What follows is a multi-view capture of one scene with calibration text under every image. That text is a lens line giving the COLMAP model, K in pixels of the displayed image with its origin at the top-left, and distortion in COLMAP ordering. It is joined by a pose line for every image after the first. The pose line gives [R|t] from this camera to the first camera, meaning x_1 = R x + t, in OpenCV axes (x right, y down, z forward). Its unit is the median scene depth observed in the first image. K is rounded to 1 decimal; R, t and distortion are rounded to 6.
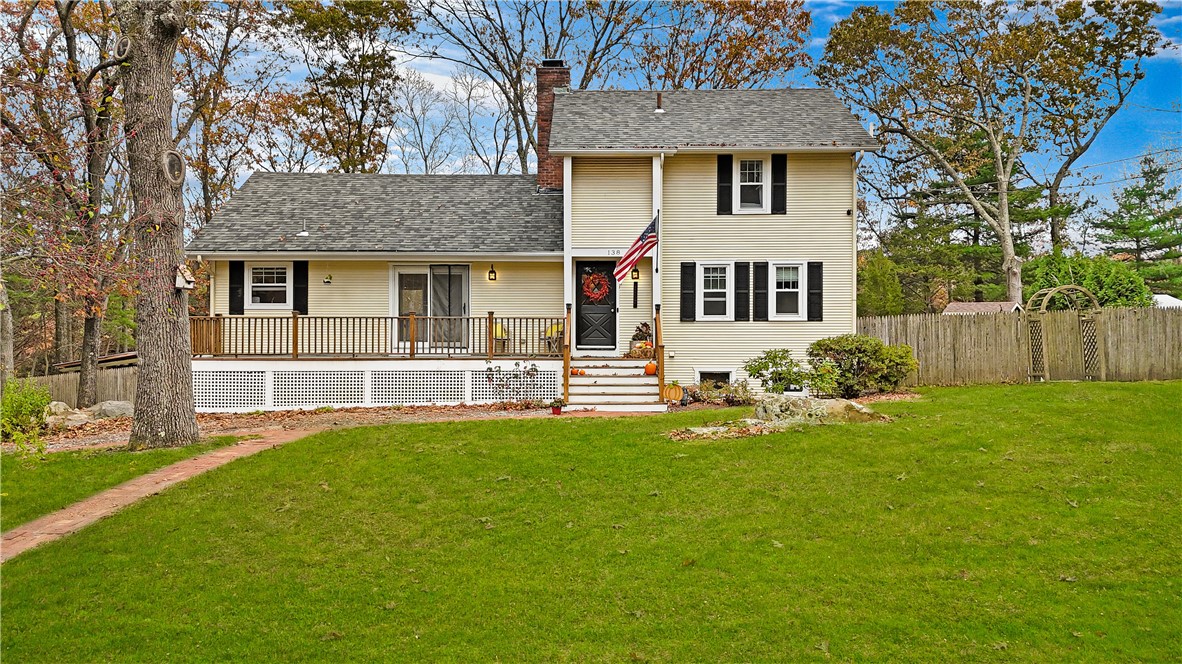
lens RADIAL K [[839.9, 0, 591.0], [0, 839.9, 332.0], [0, 0, 1]] dist [0.040122, -0.001241]
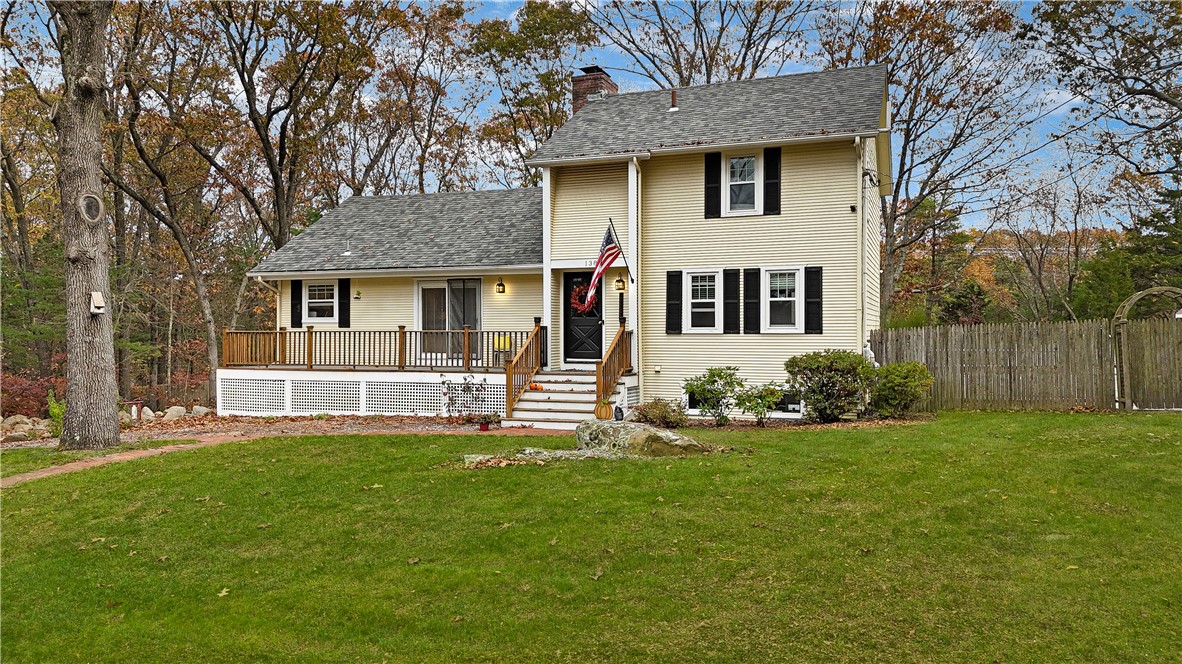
lens RADIAL K [[842.2, 0, 591.0], [0, 842.2, 332.0], [0, 0, 1]] dist [0.051755, 0.001562]
pose [[0.937149, -0.001660, -0.348925, 0.356083], [0.002033, 0.999998, 0.000704, -0.015737], [0.348923, -0.001369, 0.937150, 0.087691]]
